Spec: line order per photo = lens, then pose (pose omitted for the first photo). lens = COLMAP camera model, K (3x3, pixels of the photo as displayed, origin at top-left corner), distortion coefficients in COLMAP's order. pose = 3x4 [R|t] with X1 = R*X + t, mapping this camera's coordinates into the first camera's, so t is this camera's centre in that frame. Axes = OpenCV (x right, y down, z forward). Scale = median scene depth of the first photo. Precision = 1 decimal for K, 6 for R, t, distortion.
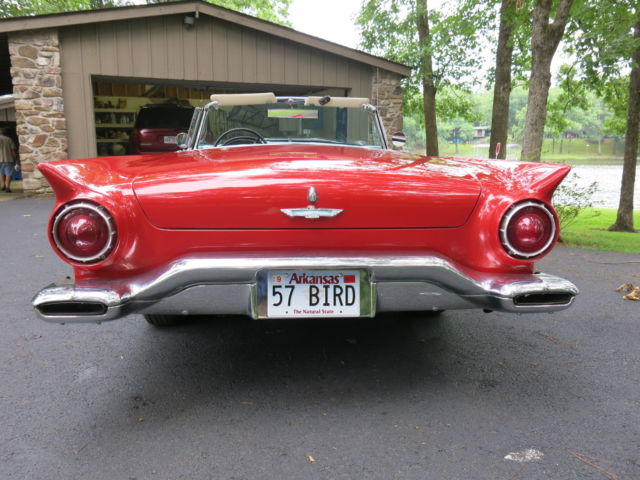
lens RADIAL K [[536.1, 0, 320.0], [0, 536.1, 240.0], [0, 0, 1]] dist [-0.016429, 0.007520]
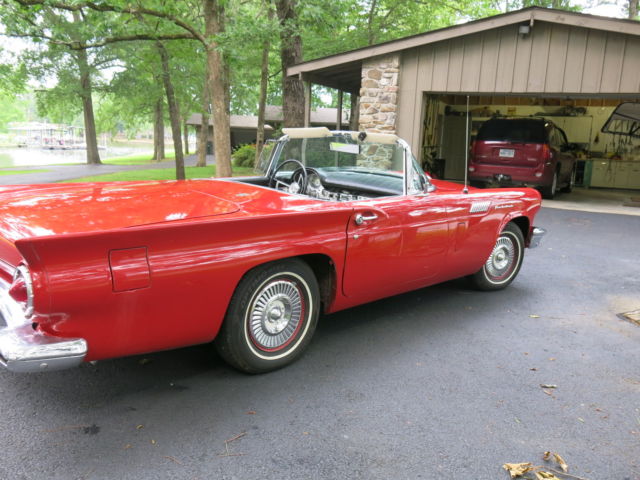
lens RADIAL K [[536.9, 0, 316.8], [0, 536.9, 239.9], [0, 0, 1]] dist [-0.007382, -0.006105]
pose [[0.663662, 0.166791, -0.729200, 0.274198], [-0.168627, 0.983091, 0.071392, -0.053574], [0.728778, 0.075582, 0.680566, 0.121727]]
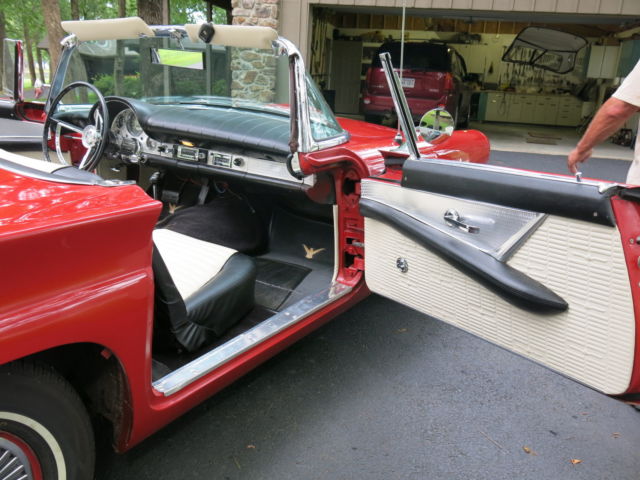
lens RADIAL K [[536.9, 0, 316.8], [0, 536.9, 239.9], [0, 0, 1]] dist [-0.007382, -0.006105]
pose [[0.803854, 0.216113, -0.554178, 0.154593], [-0.154661, 0.975558, 0.156097, -0.068639], [0.574368, -0.039769, 0.817631, 0.267966]]
